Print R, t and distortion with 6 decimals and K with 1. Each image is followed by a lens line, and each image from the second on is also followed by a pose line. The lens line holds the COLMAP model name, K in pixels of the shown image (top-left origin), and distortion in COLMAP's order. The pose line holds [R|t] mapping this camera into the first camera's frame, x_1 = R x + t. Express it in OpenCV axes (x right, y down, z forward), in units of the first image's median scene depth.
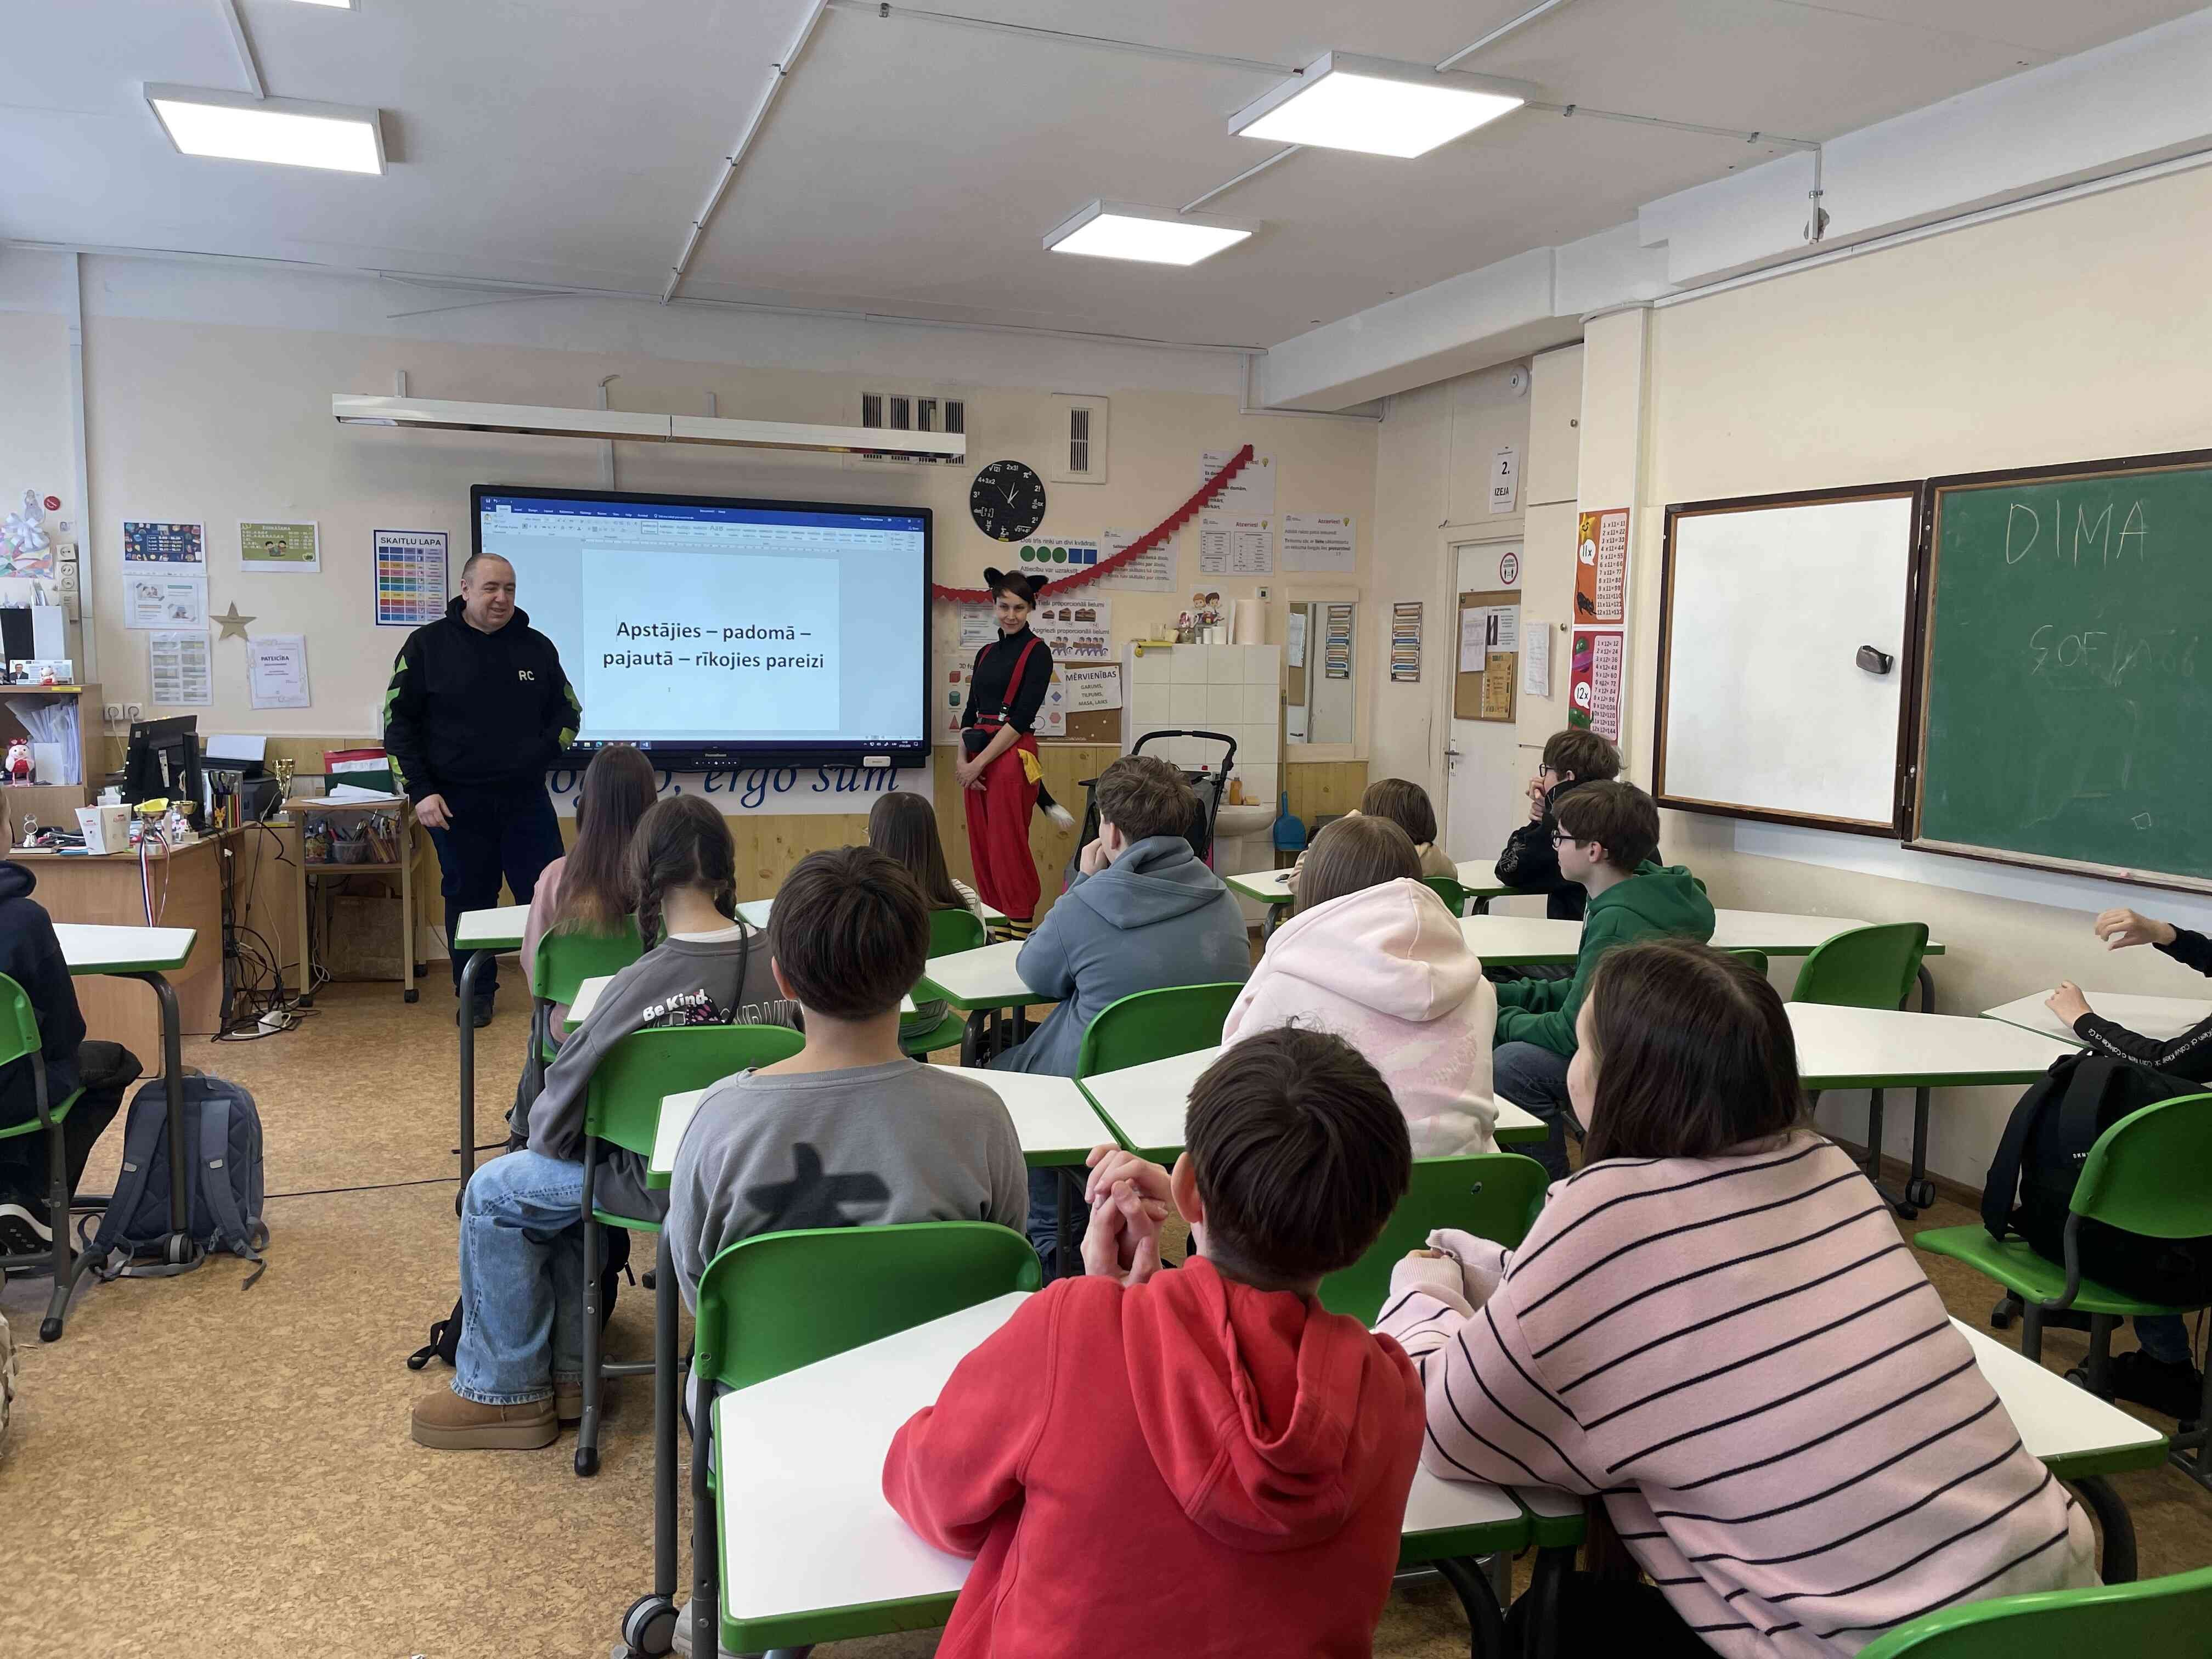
lens RADIAL K [[1674.6, 0, 1123.5], [0, 1674.6, 820.6], [0, 0, 1]] dist [0.089093, -0.124505]
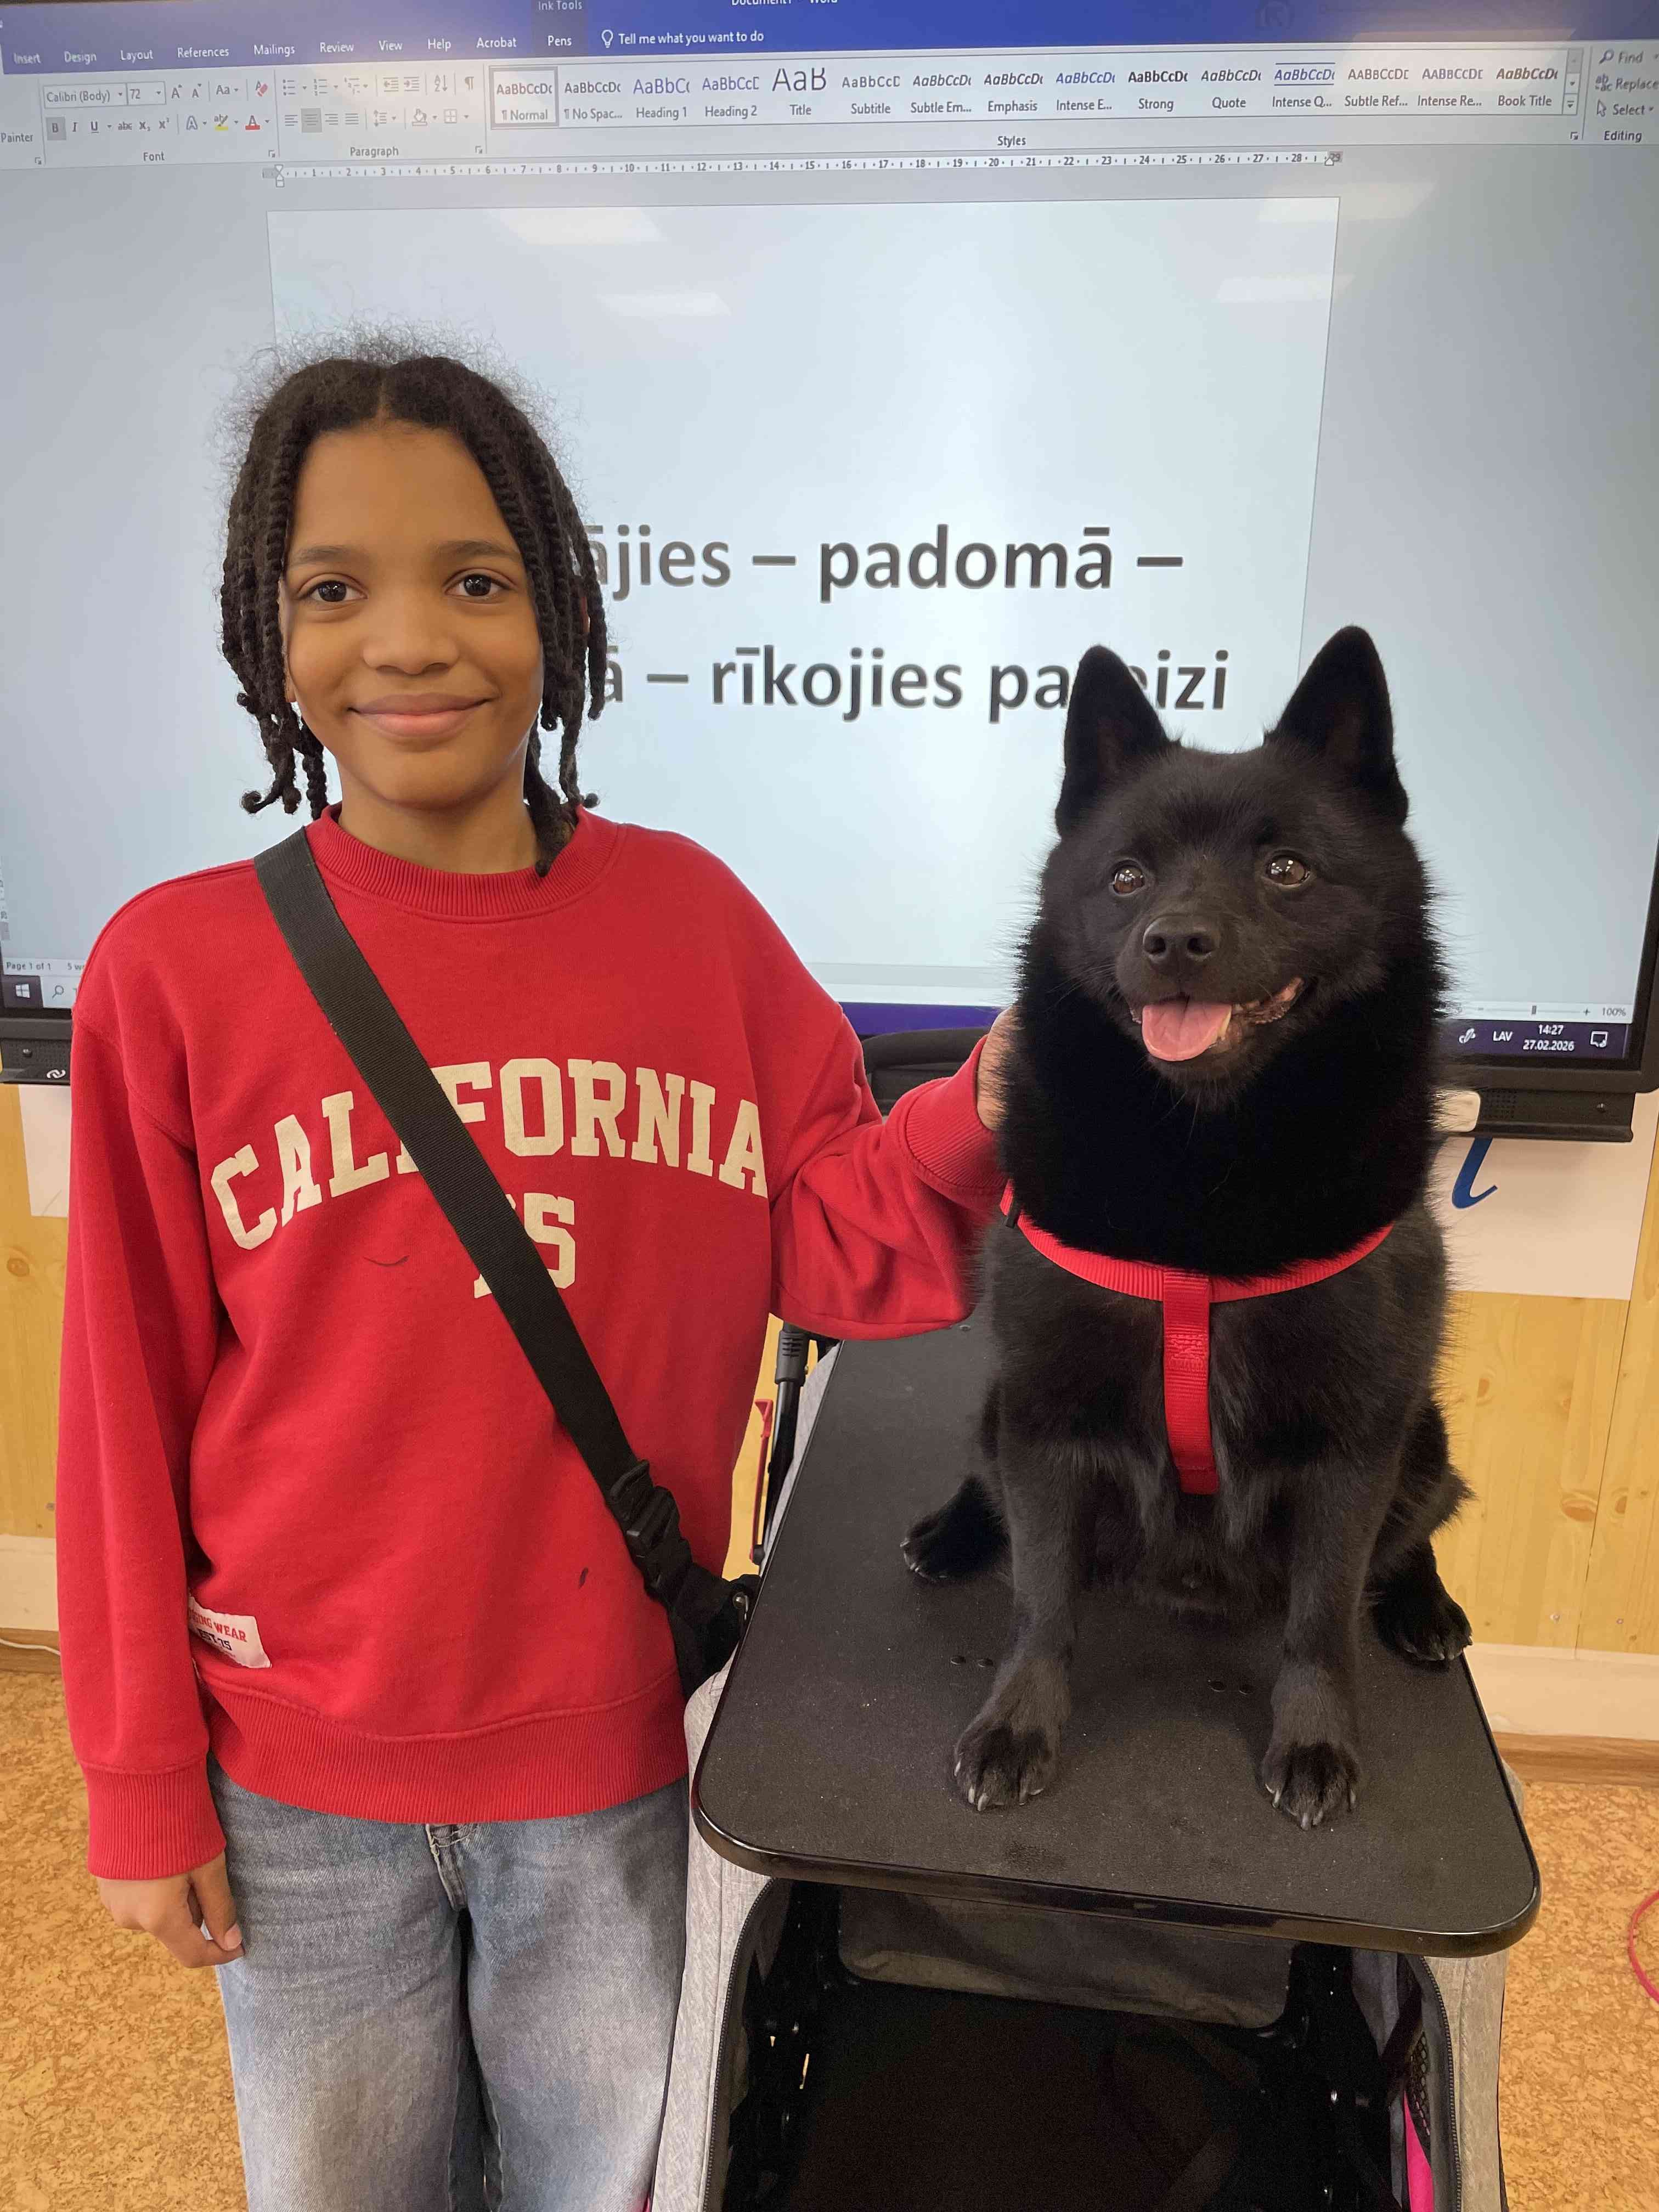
lens RADIAL K [[1674.6, 0, 823.3], [0, 1674.6, 1125.5], [0, 0, 1]] dist [0.089093, -0.124505]
pose [[0.901134, 0.104906, -0.420657, -0.121970], [-0.040309, 0.986353, 0.159632, -0.068086], [0.431662, -0.126894, 0.893065, 0.745930]]
